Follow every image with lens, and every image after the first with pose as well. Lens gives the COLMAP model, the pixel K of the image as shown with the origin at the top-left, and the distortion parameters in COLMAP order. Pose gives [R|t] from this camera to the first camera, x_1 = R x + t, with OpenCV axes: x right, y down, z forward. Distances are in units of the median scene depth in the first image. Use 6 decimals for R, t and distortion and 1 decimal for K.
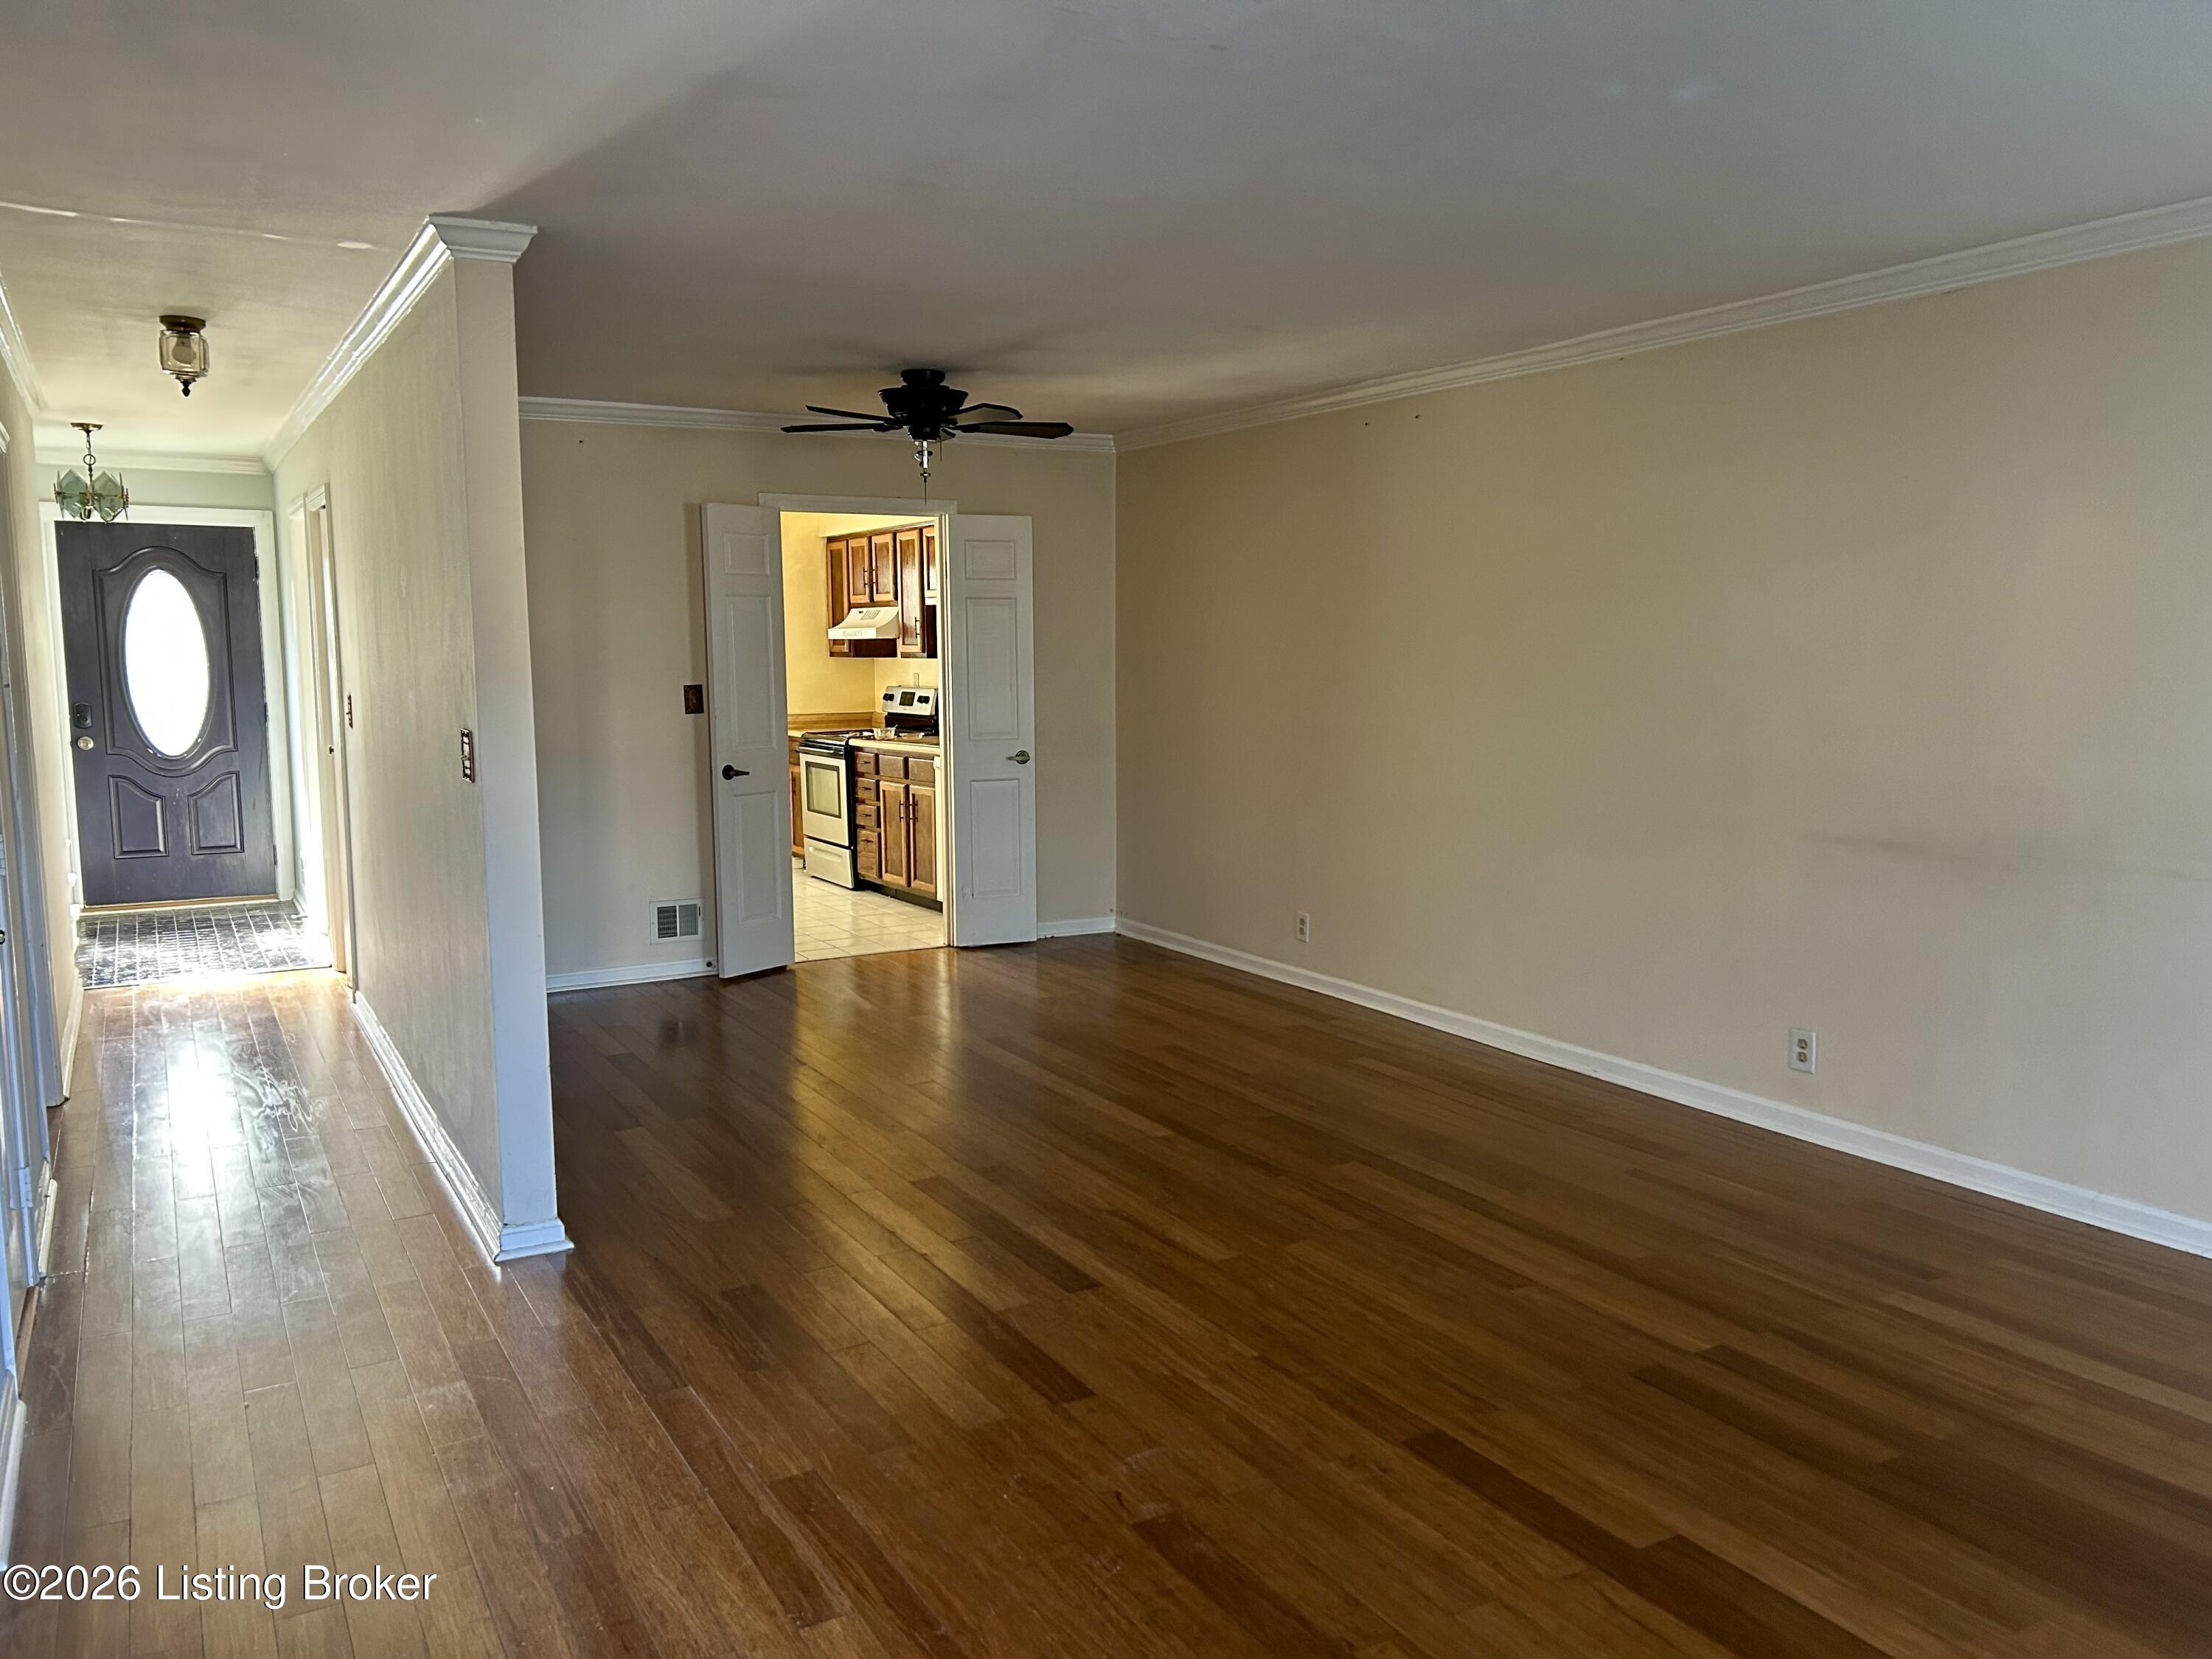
lens RADIAL K [[1664.8, 0, 1106.0], [0, 1664.8, 829.5], [0, 0, 1]] dist [0.107222, -0.205406]
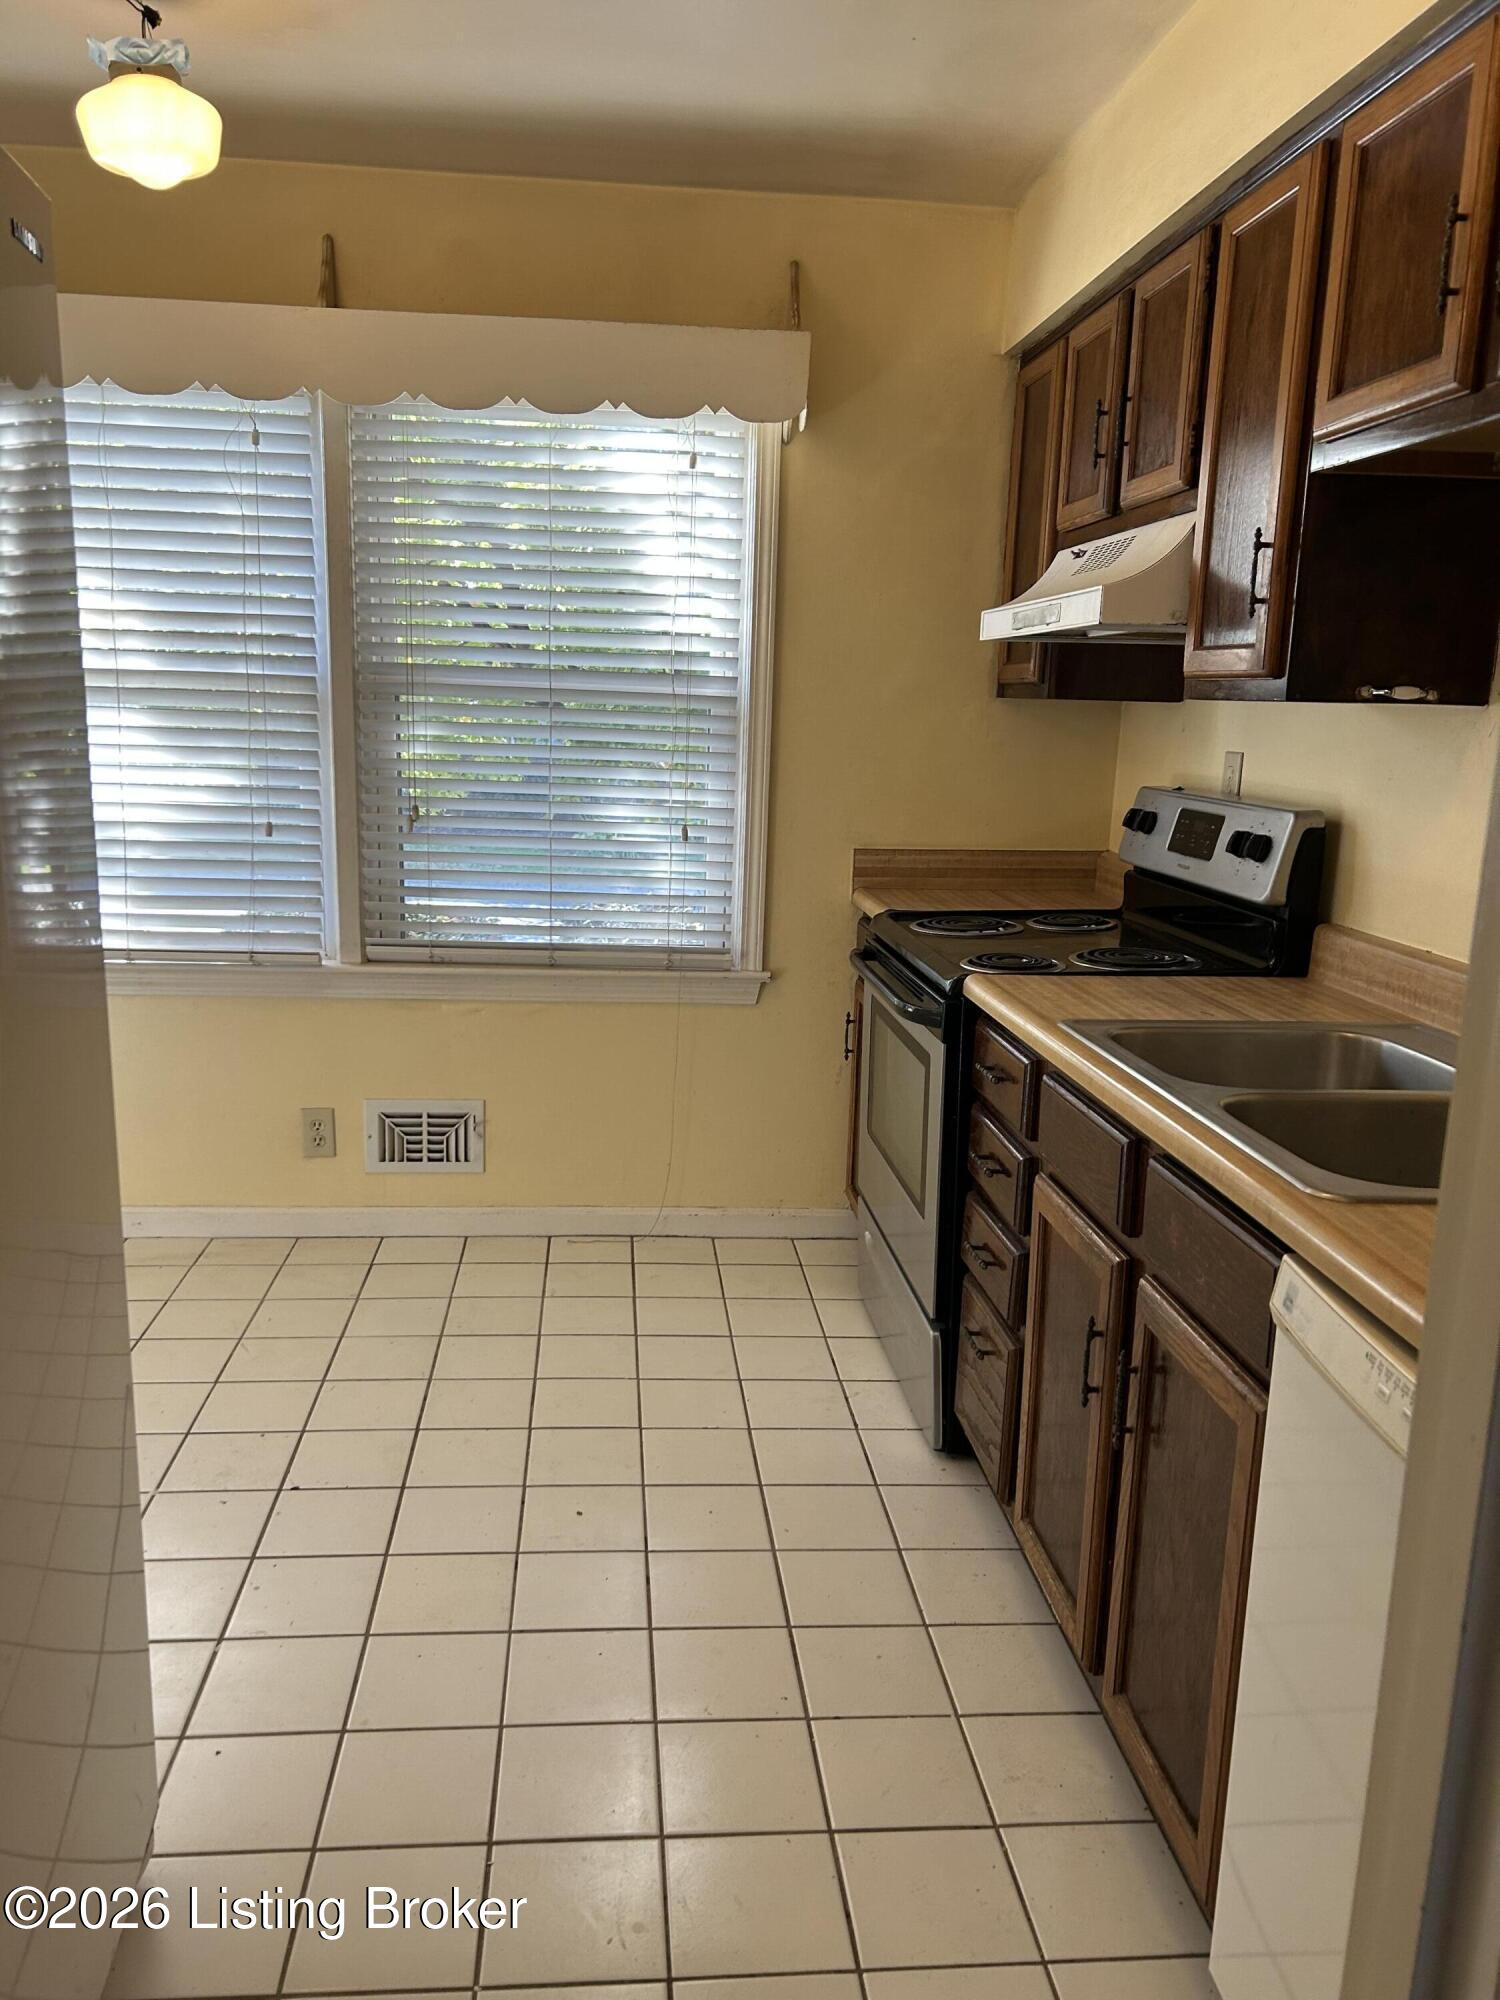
lens RADIAL K [[1505.2, 0, 735.4], [0, 1505.2, 1009.4], [0, 0, 1]] dist [0.107222, -0.205406]
pose [[0.907661, 0.117180, -0.403015, -0.079778], [-0.082344, 0.991291, 0.102772, -0.068894], [0.411547, -0.060096, 0.909405, 0.712680]]
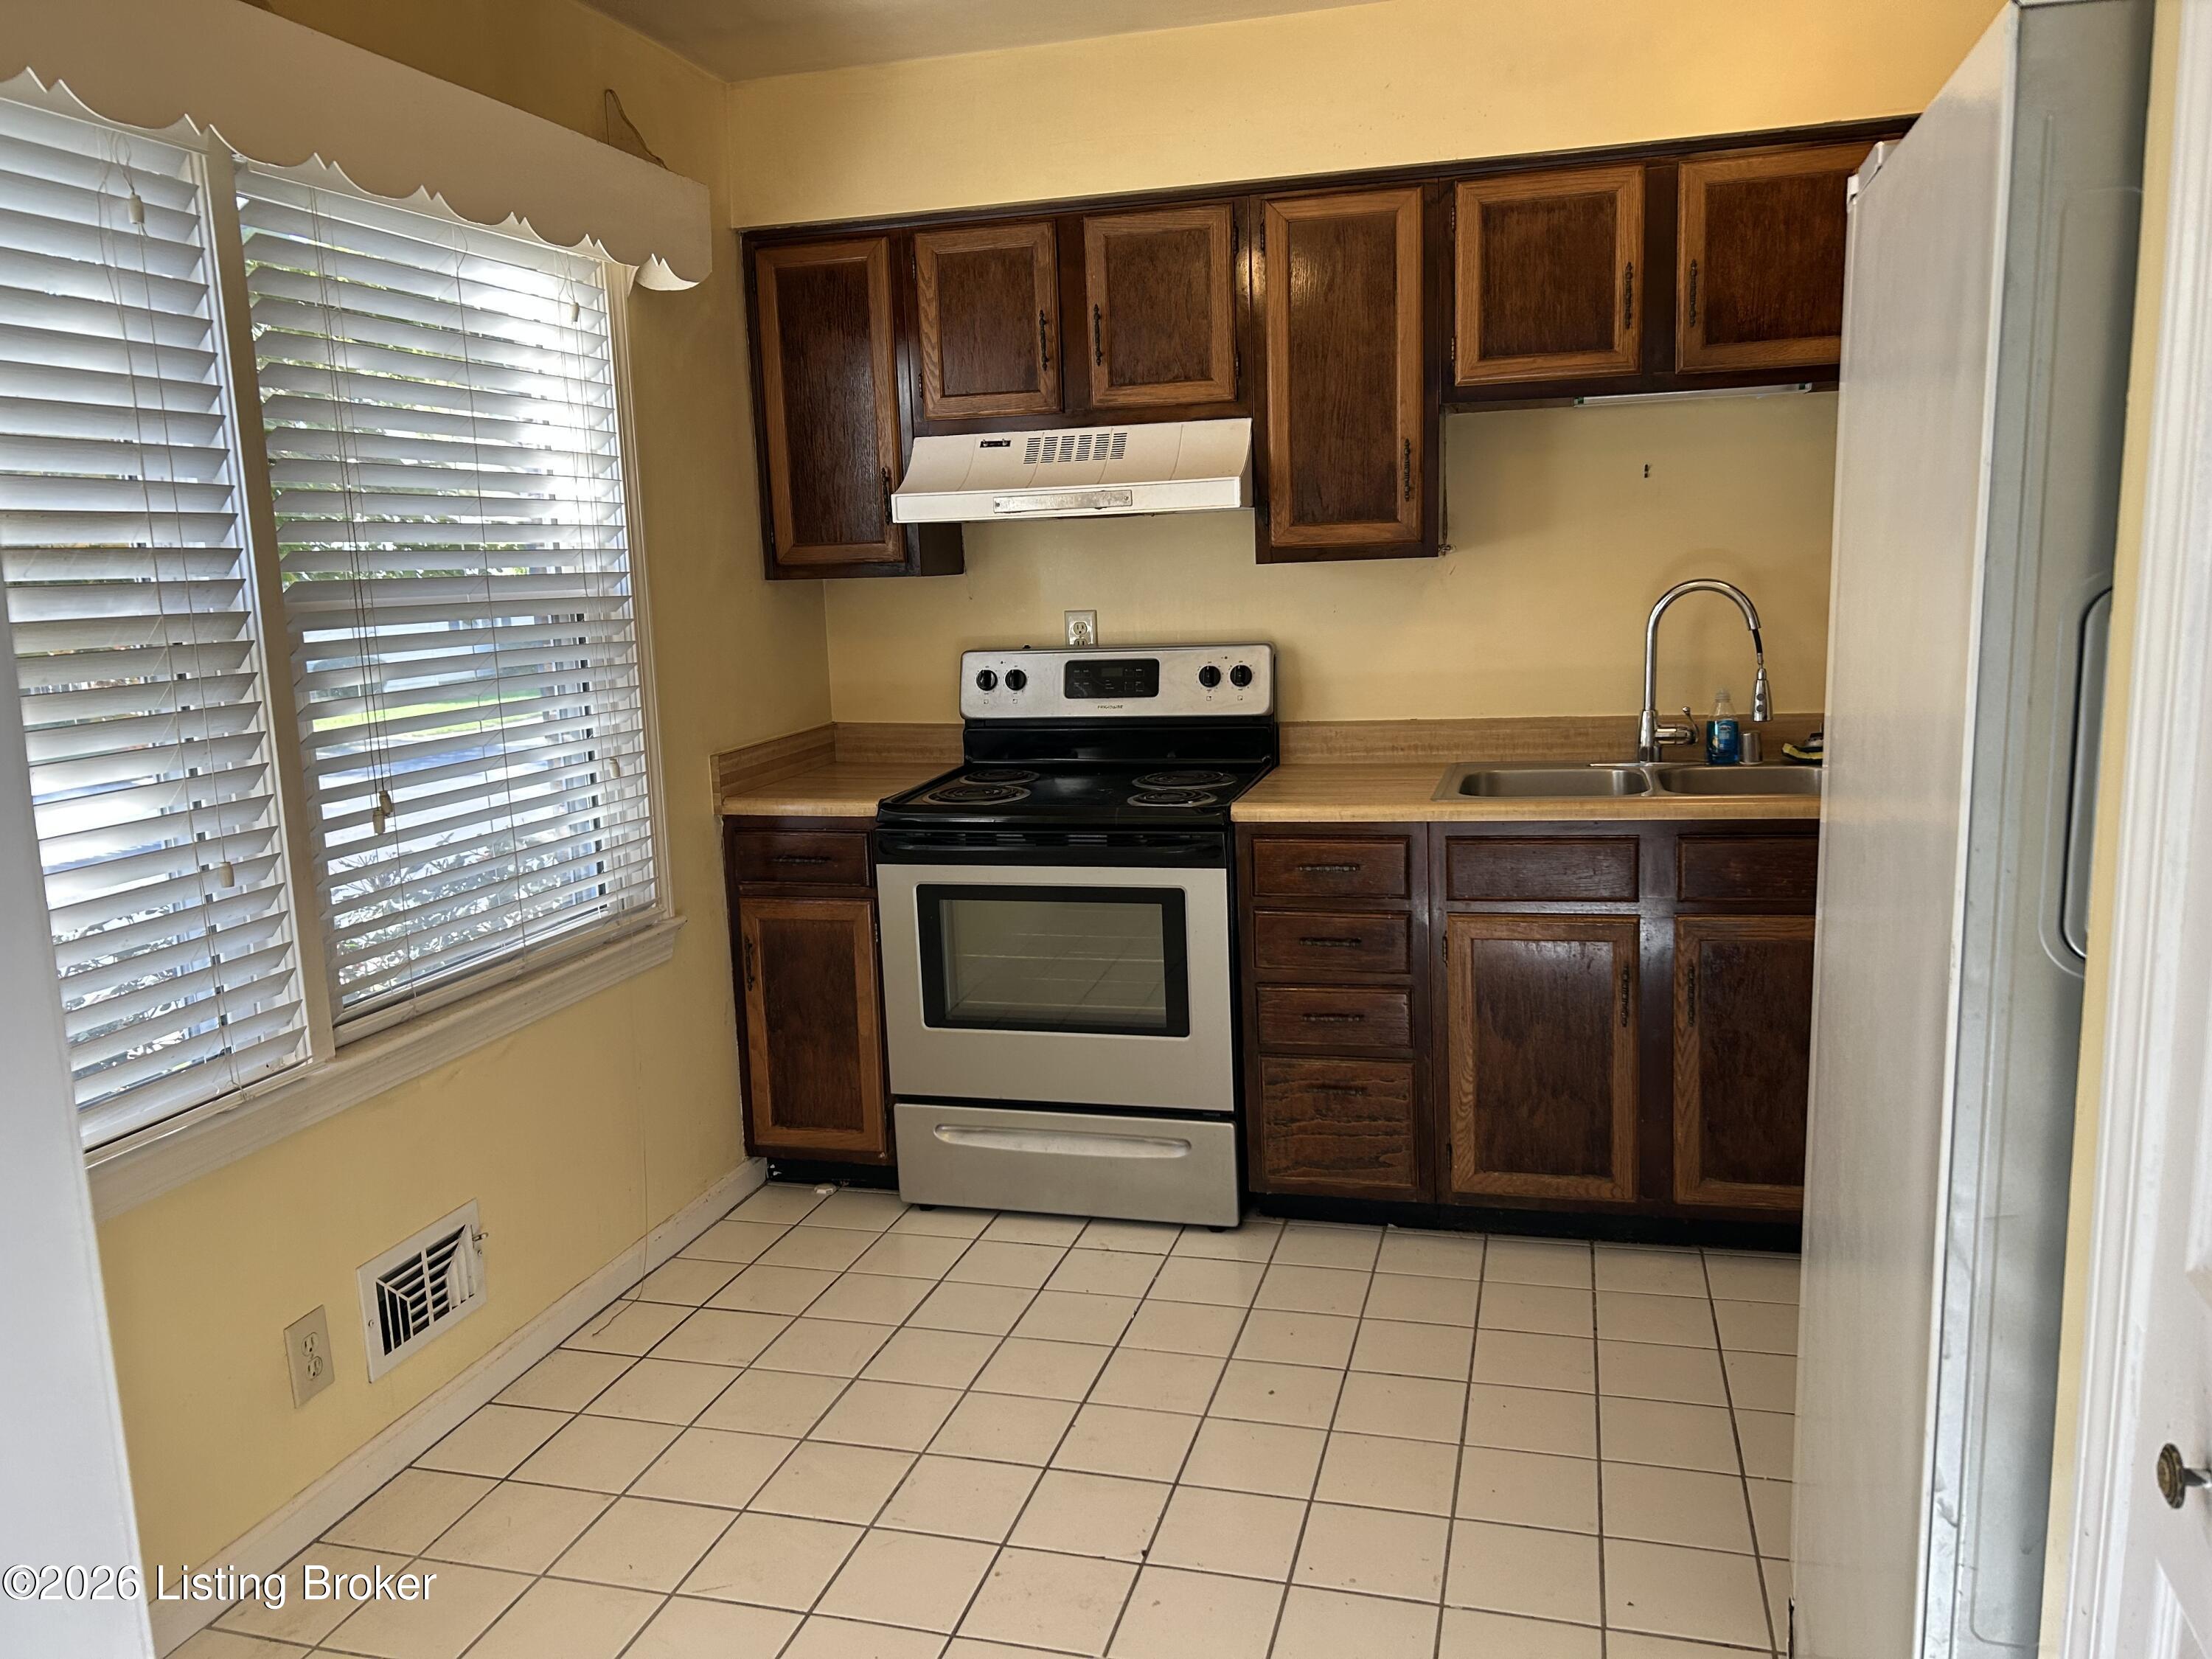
lens RADIAL K [[1647.1, 0, 1106.0], [0, 1647.1, 829.5], [0, 0, 1]] dist [0.000826, 0.000462]
pose [[0.709544, -0.134664, 0.691674, -0.389429], [0.109812, 0.990709, 0.080235, -0.075890], [-0.696052, 0.019023, 0.717739, 0.747861]]
